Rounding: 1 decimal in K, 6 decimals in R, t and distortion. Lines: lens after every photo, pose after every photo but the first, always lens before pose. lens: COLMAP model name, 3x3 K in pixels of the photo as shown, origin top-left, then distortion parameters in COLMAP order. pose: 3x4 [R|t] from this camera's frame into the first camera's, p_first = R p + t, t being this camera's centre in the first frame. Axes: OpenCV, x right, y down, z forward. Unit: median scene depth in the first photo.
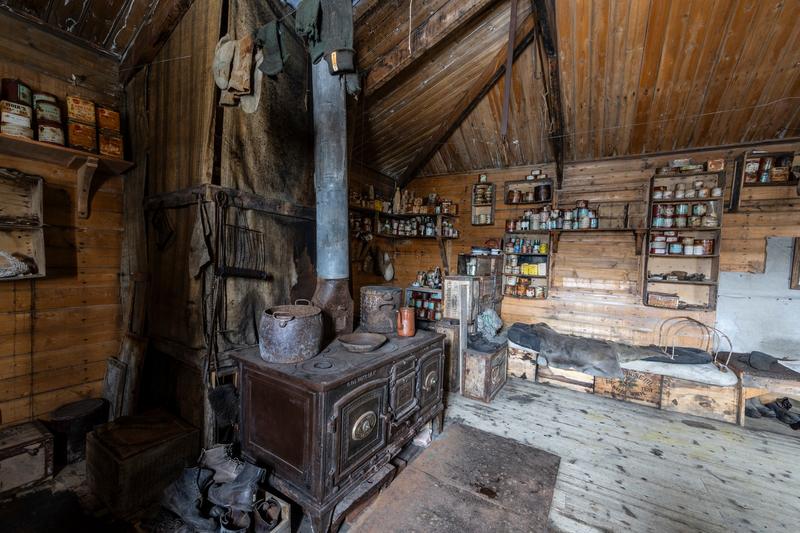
lens RADIAL K [[310.9, 0, 398.0], [0, 310.9, 270.2], [0, 0, 1]] dist [-0.001329, -0.000090]
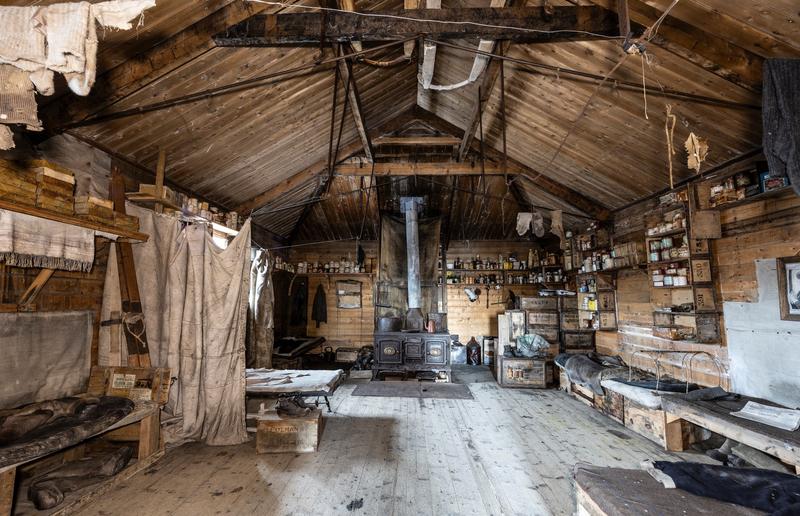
lens RADIAL K [[321.8, 0, 399.4], [0, 321.8, 273.0], [0, 0, 1]] dist [-0.000151, 0.000130]
pose [[0.489706, -0.108229, -0.865144, 1.468522], [-0.020527, 0.990560, -0.135537, 0.071639], [0.871646, 0.084132, 0.482861, -0.303044]]
